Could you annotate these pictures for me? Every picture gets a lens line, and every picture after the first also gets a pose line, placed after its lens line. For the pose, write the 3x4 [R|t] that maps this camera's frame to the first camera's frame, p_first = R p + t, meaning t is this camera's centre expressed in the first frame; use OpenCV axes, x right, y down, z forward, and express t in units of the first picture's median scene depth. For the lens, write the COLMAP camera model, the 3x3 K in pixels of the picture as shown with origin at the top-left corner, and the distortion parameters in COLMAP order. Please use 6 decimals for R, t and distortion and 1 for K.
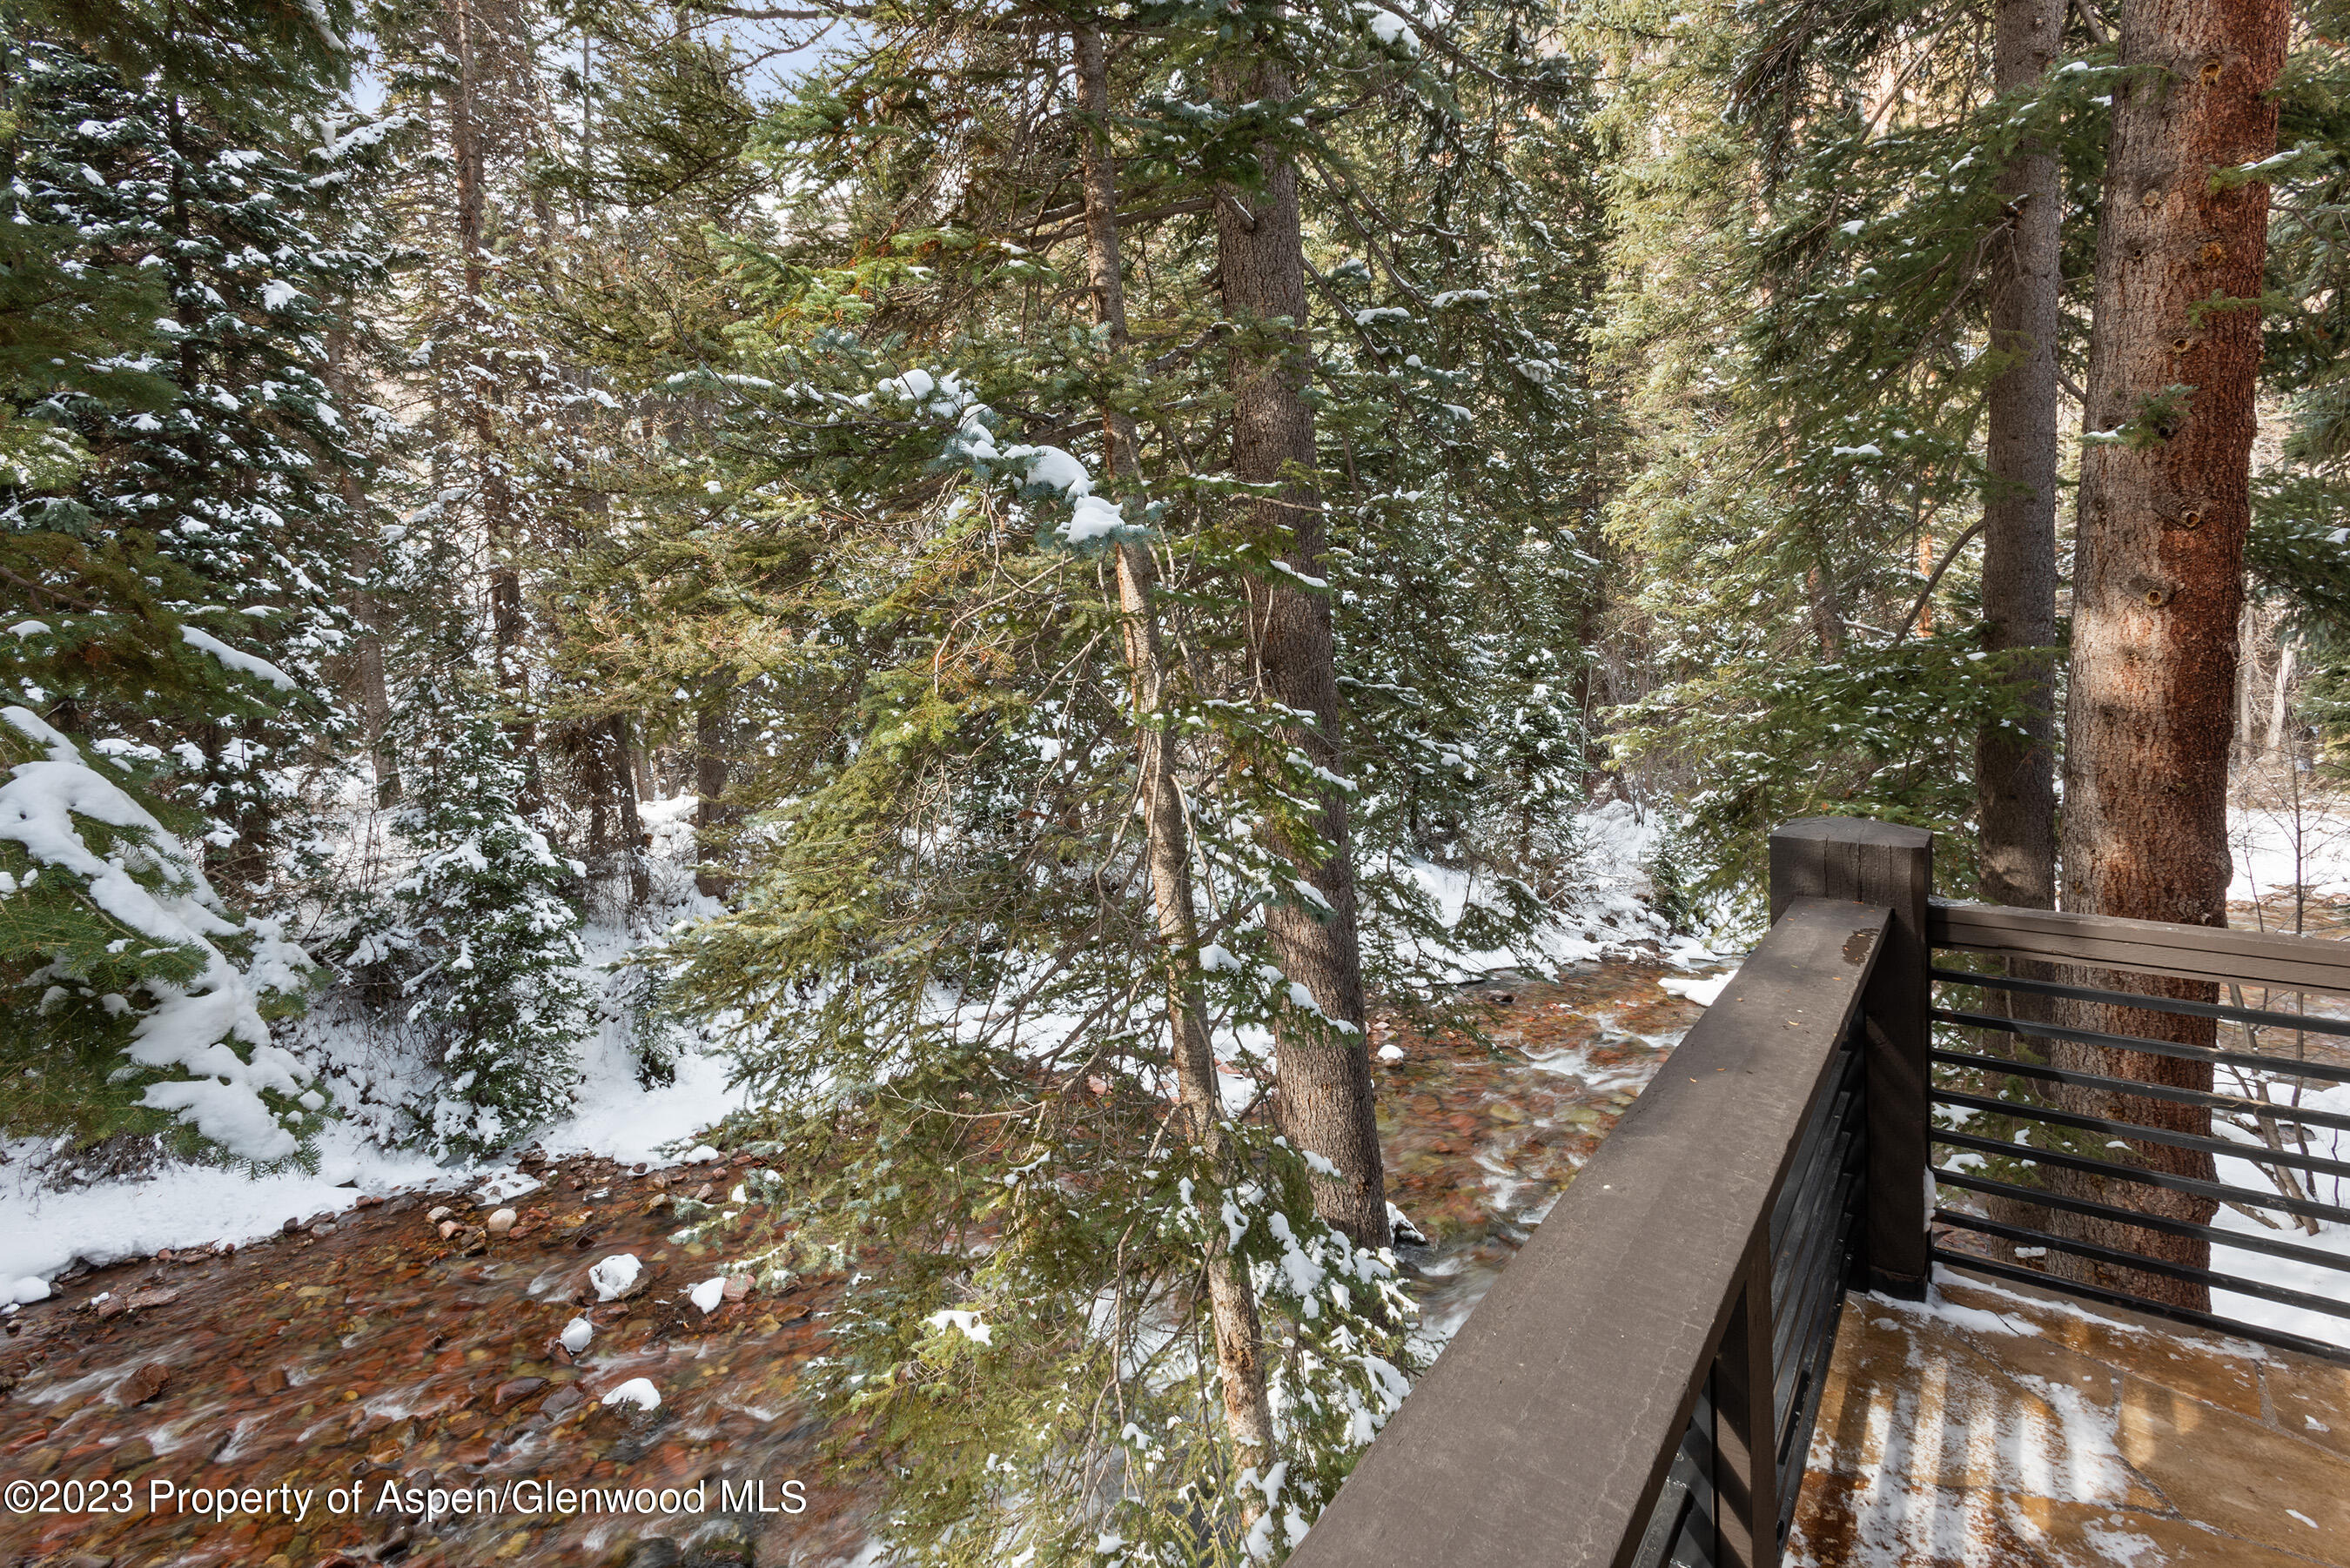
lens RADIAL K [[1158.8, 0, 1232.4], [0, 1158.8, 705.2], [0, 0, 1]] dist [0.000982, -0.001256]
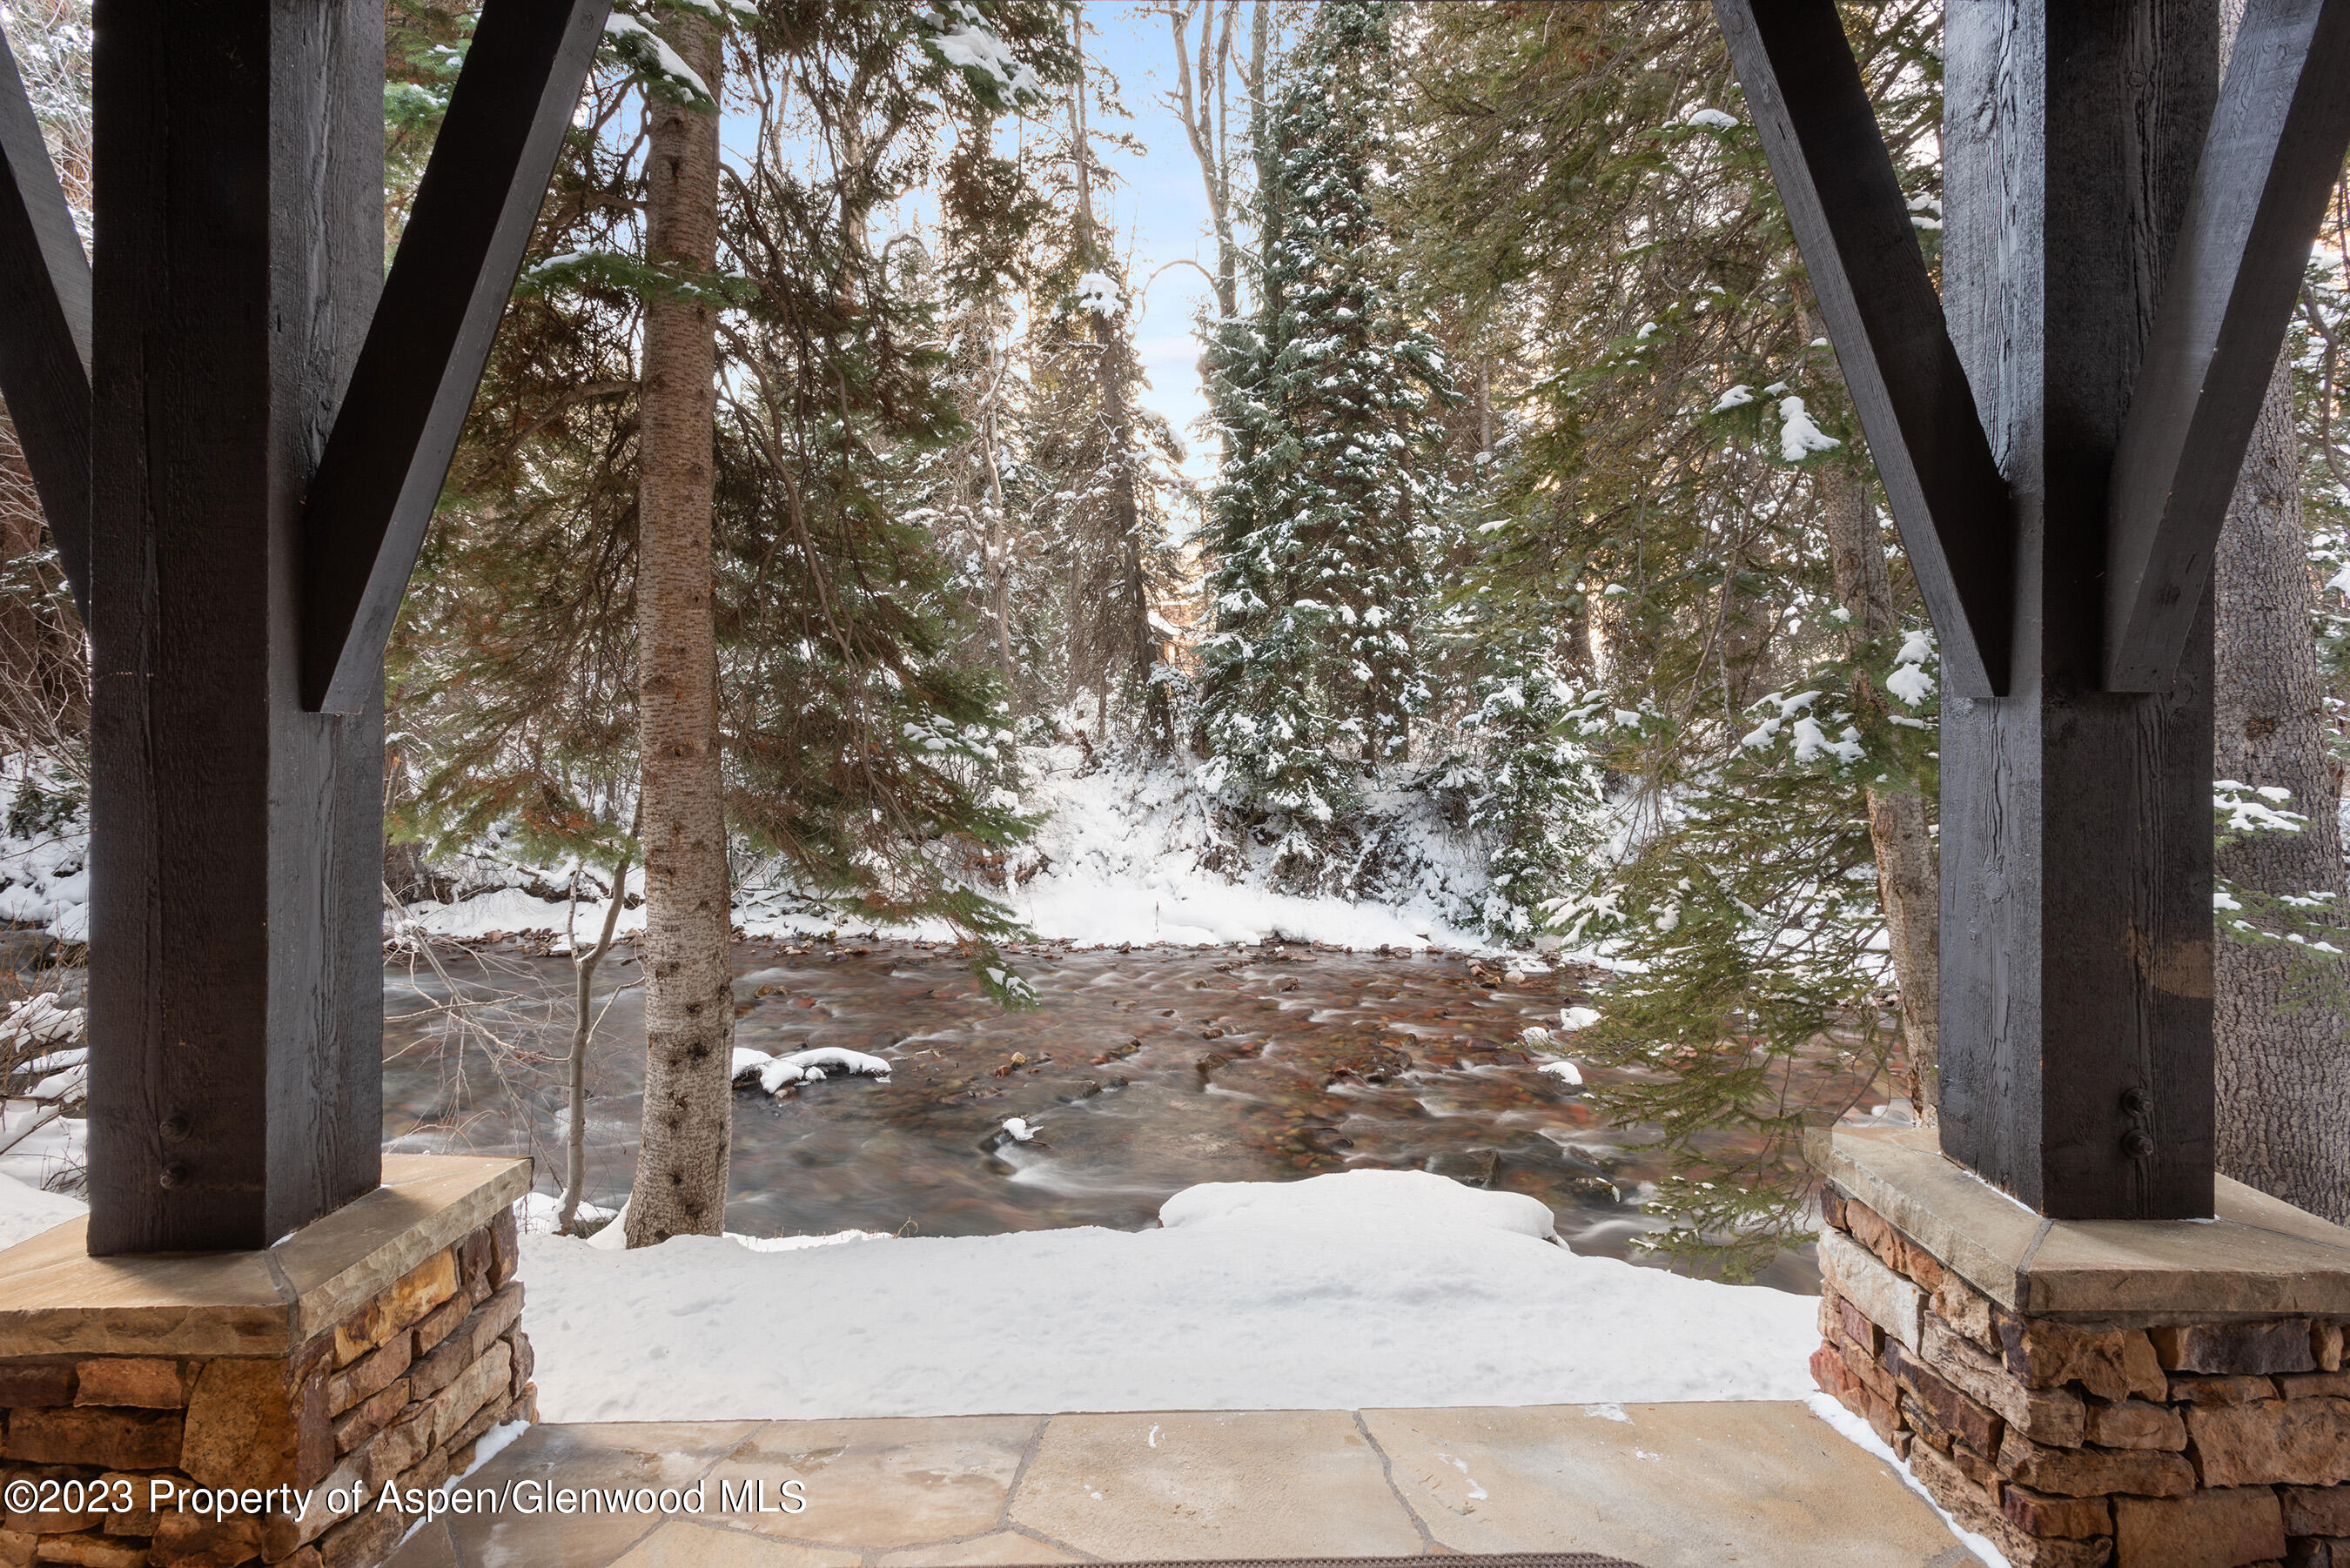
lens RADIAL K [[1159.9, 0, 1192.6], [0, 1159.9, 745.0], [0, 0, 1]] dist [0.024868, -0.002065]
pose [[0.587561, 0.021349, -0.808898, 0.142158], [-0.029725, 0.999547, 0.004789, 0.194062], [0.808633, 0.021230, 0.587930, 0.008255]]
